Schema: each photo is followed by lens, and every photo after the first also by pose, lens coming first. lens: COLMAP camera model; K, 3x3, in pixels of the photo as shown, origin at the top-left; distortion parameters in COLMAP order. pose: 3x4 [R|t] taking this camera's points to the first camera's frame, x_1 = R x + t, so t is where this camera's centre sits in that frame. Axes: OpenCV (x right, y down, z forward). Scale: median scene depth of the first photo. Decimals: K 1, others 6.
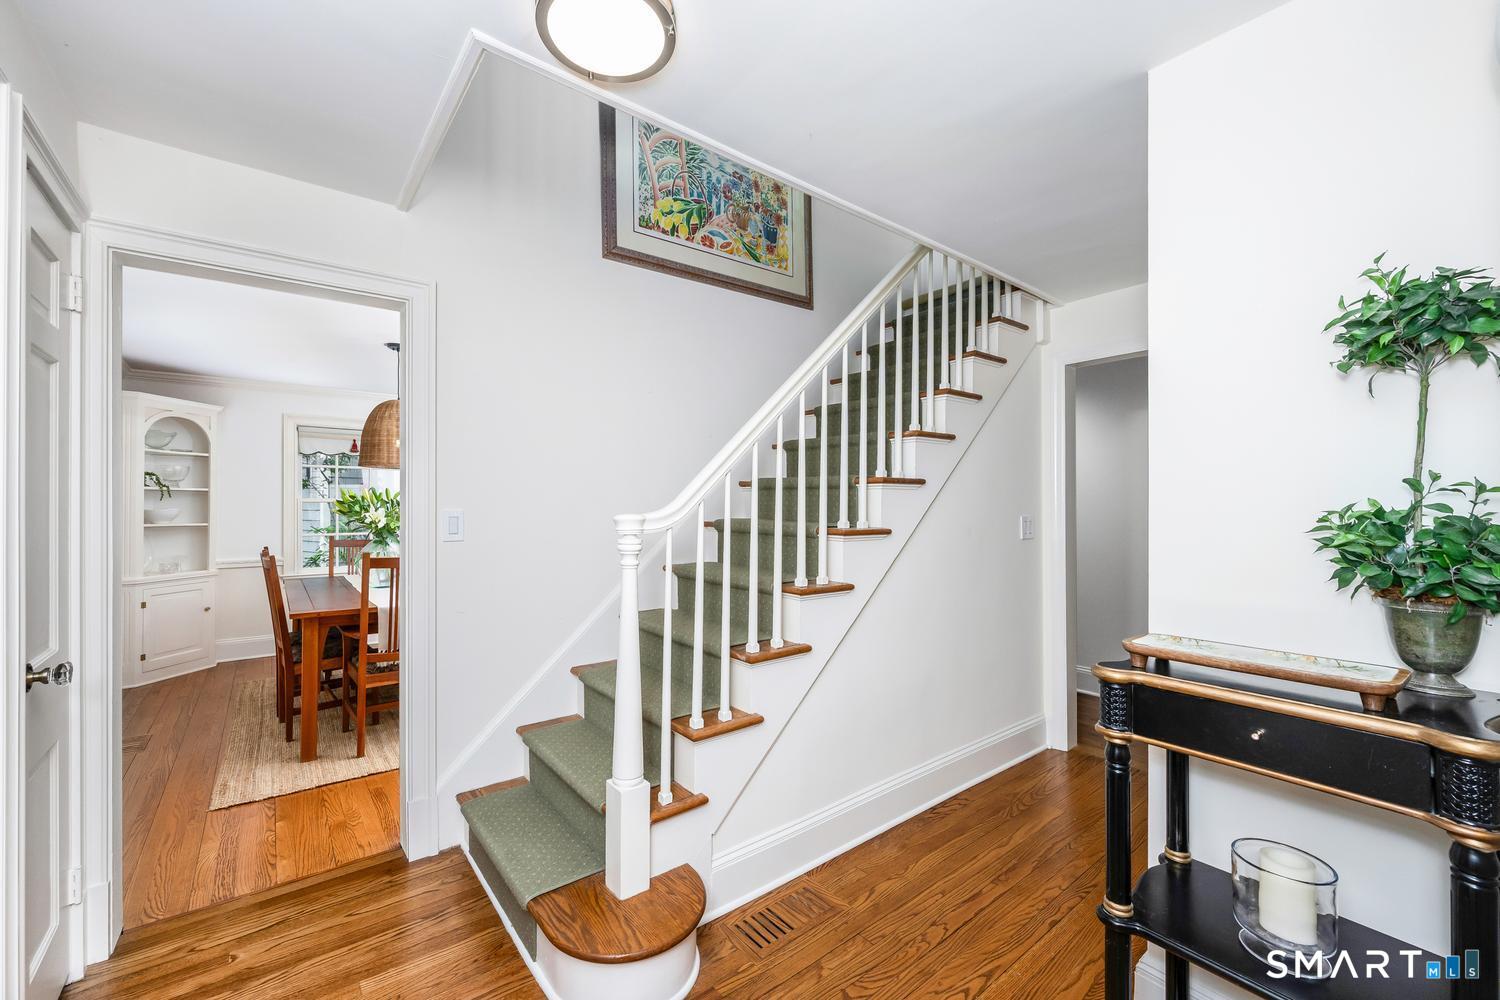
lens RADIAL K [[610.3, 0, 744.3], [0, 610.3, 502.6], [0, 0, 1]] dist [-0.002460, -0.000149]
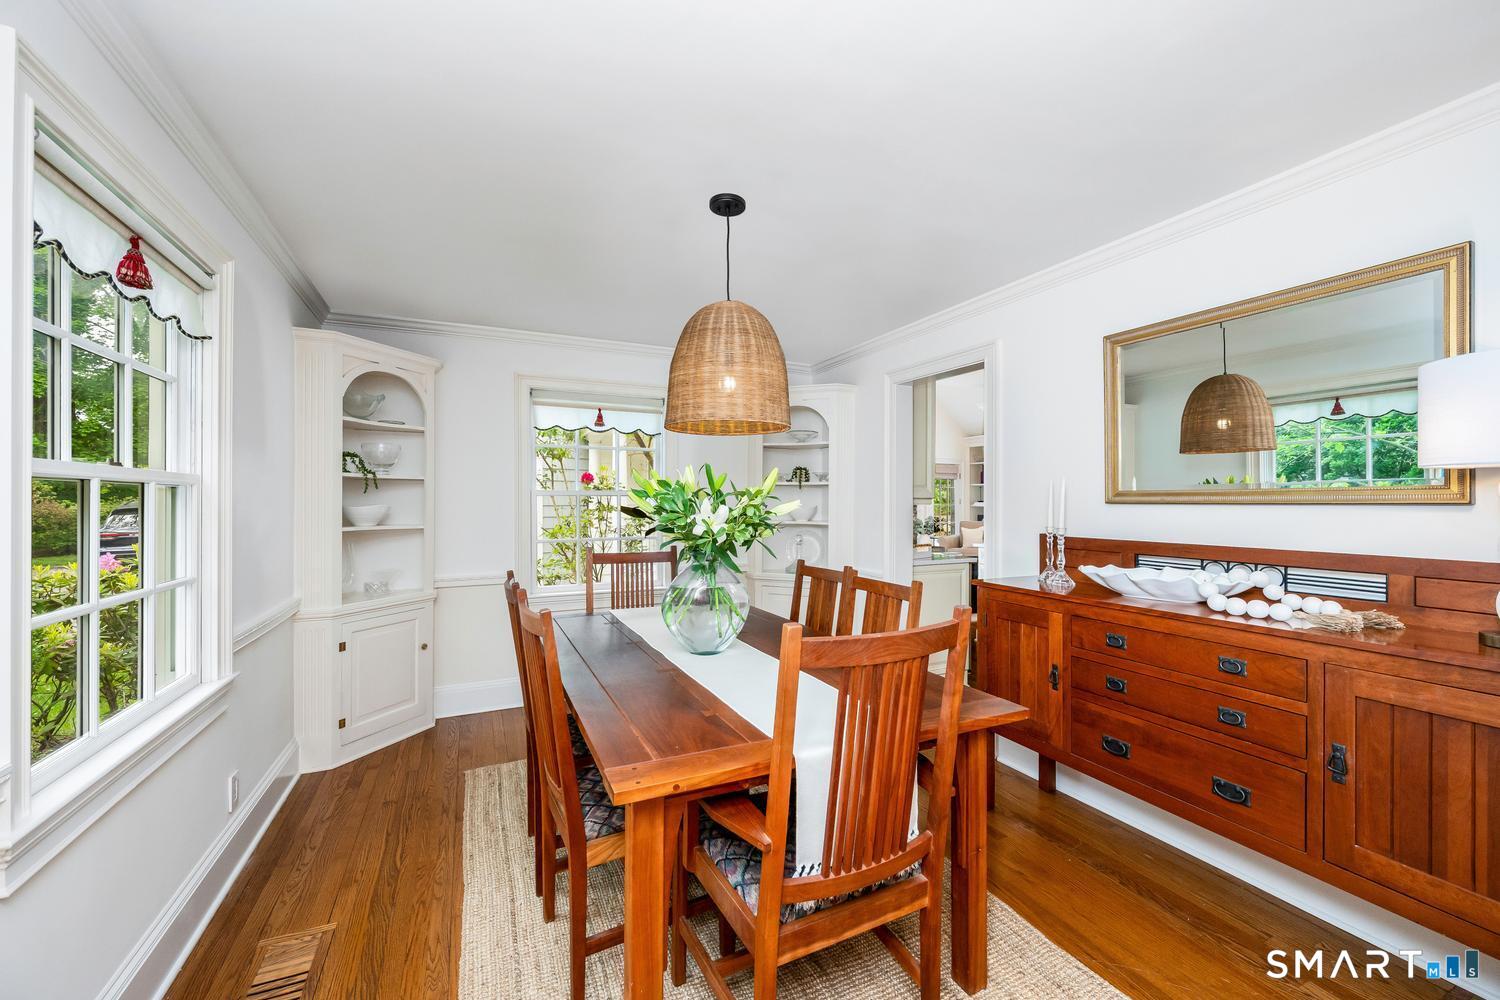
lens RADIAL K [[581.0, 0, 754.1], [0, 581.0, 500.8], [0, 0, 1]] dist [-0.000175, -0.000412]
pose [[0.978349, -0.002286, -0.206951, -0.399187], [0.003499, 0.999979, 0.005498, 0.003630], [0.206935, -0.006103, 0.978336, 0.458054]]
